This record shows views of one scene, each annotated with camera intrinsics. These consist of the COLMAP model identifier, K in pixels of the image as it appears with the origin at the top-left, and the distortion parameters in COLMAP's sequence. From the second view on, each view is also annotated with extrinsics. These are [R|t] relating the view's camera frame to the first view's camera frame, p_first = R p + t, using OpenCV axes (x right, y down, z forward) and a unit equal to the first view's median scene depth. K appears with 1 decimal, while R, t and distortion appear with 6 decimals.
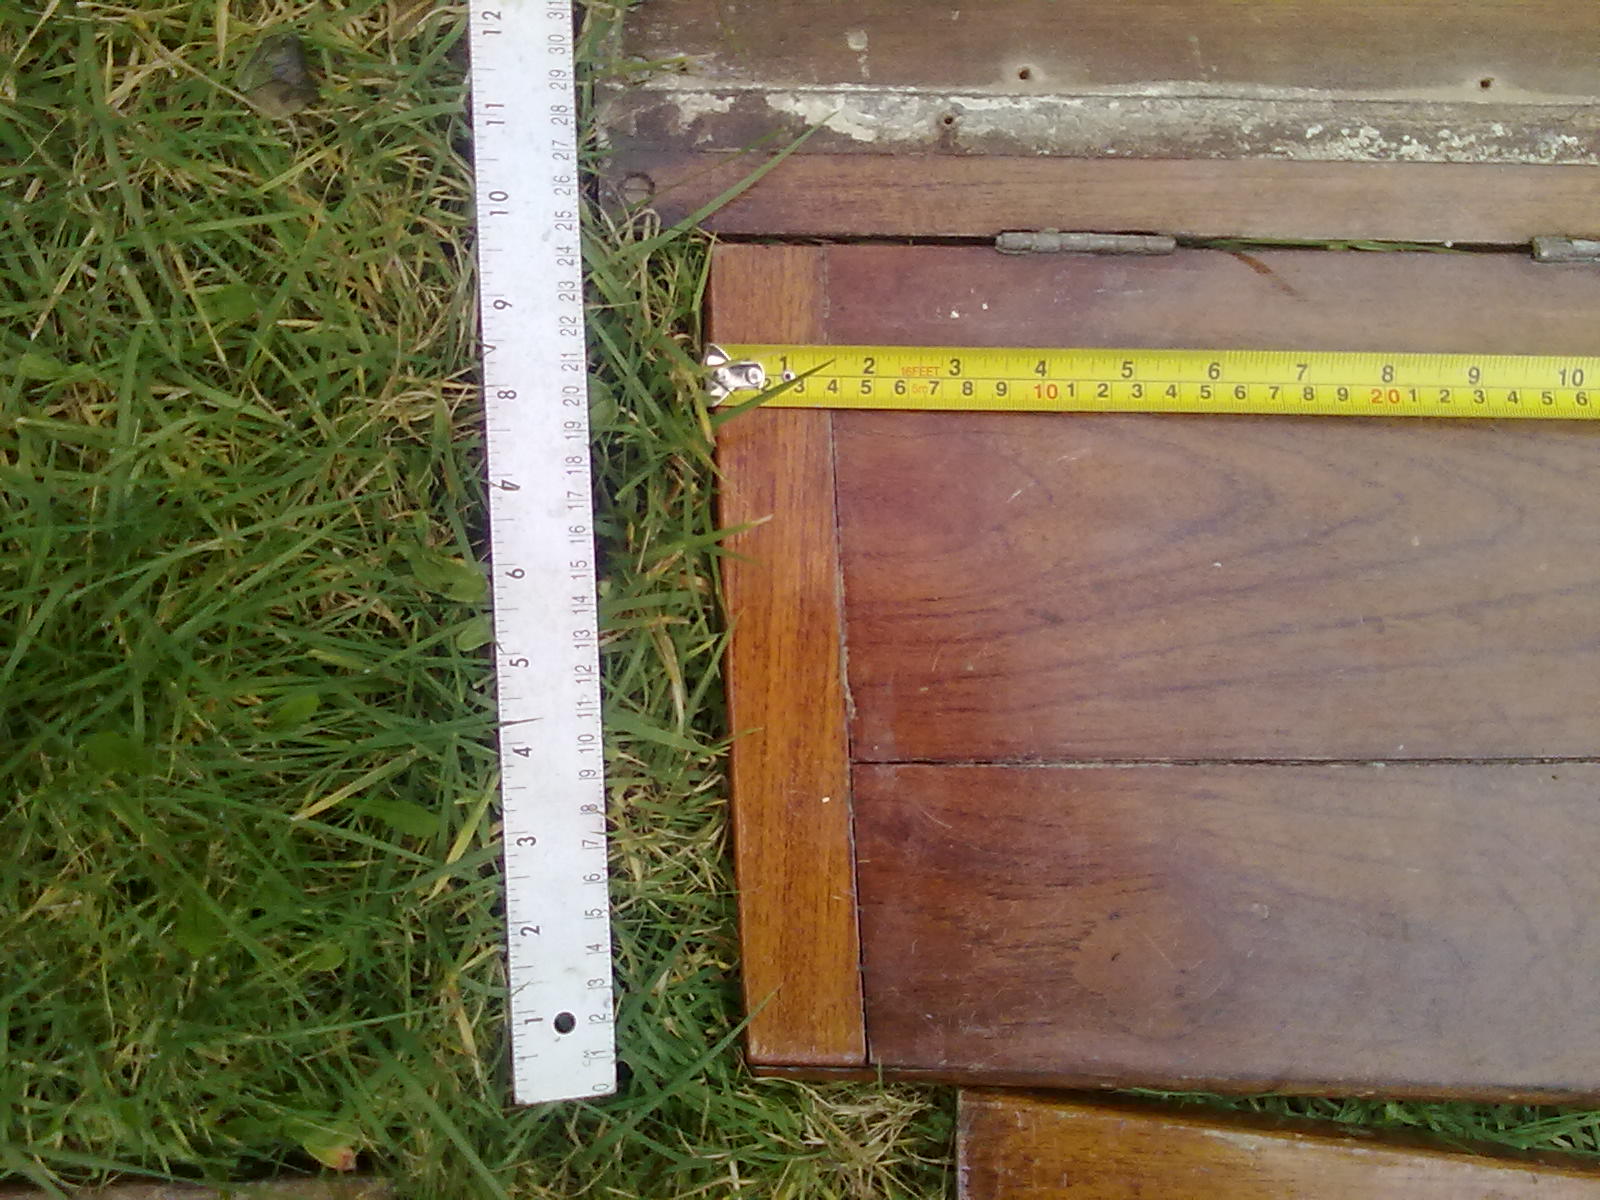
lens RADIAL K [[1429.4, 0, 800.0], [0, 1429.4, 600.0], [0, 0, 1]] dist [0.091492, -0.400728]
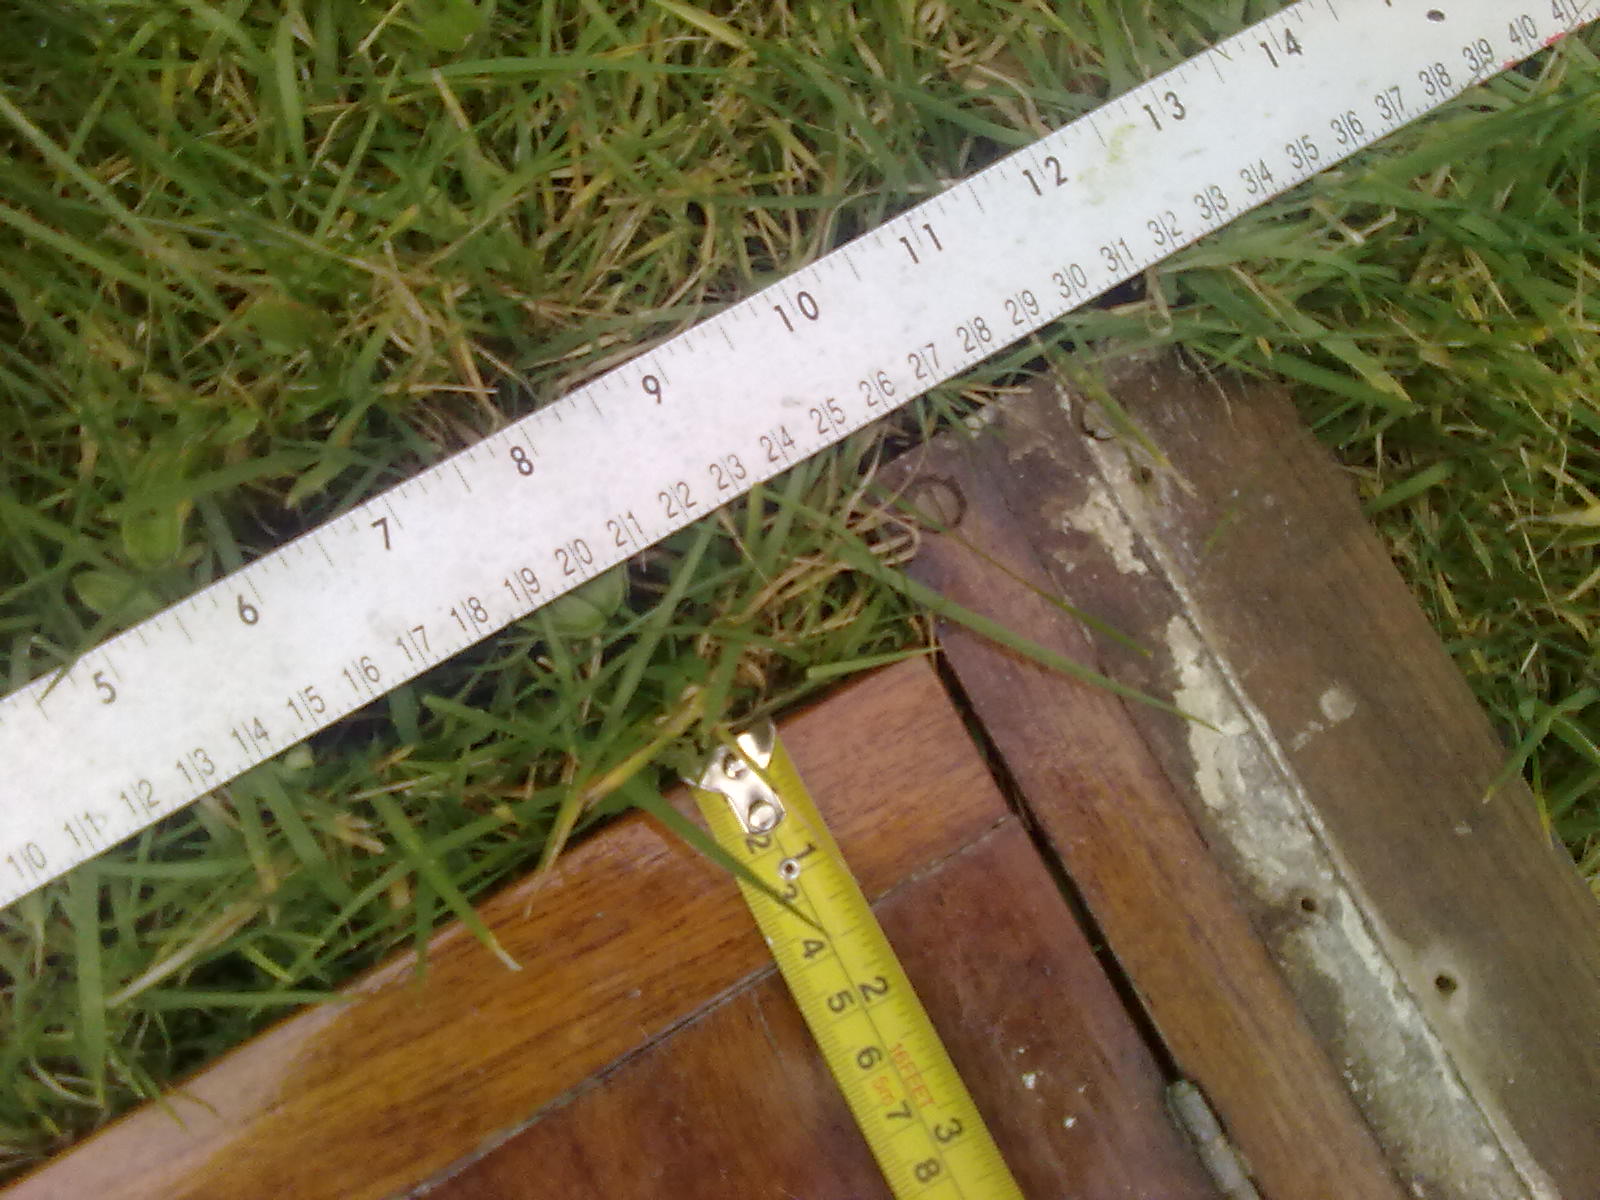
lens RADIAL K [[1449.5, 0, 800.0], [0, 1449.5, 600.0], [0, 0, 1]] dist [-0.001208, -0.010364]
pose [[0.474611, 0.854354, -0.211713, 0.025230], [-0.879580, 0.451359, -0.150381, -0.125297], [-0.032920, 0.257591, 0.965693, 0.424841]]
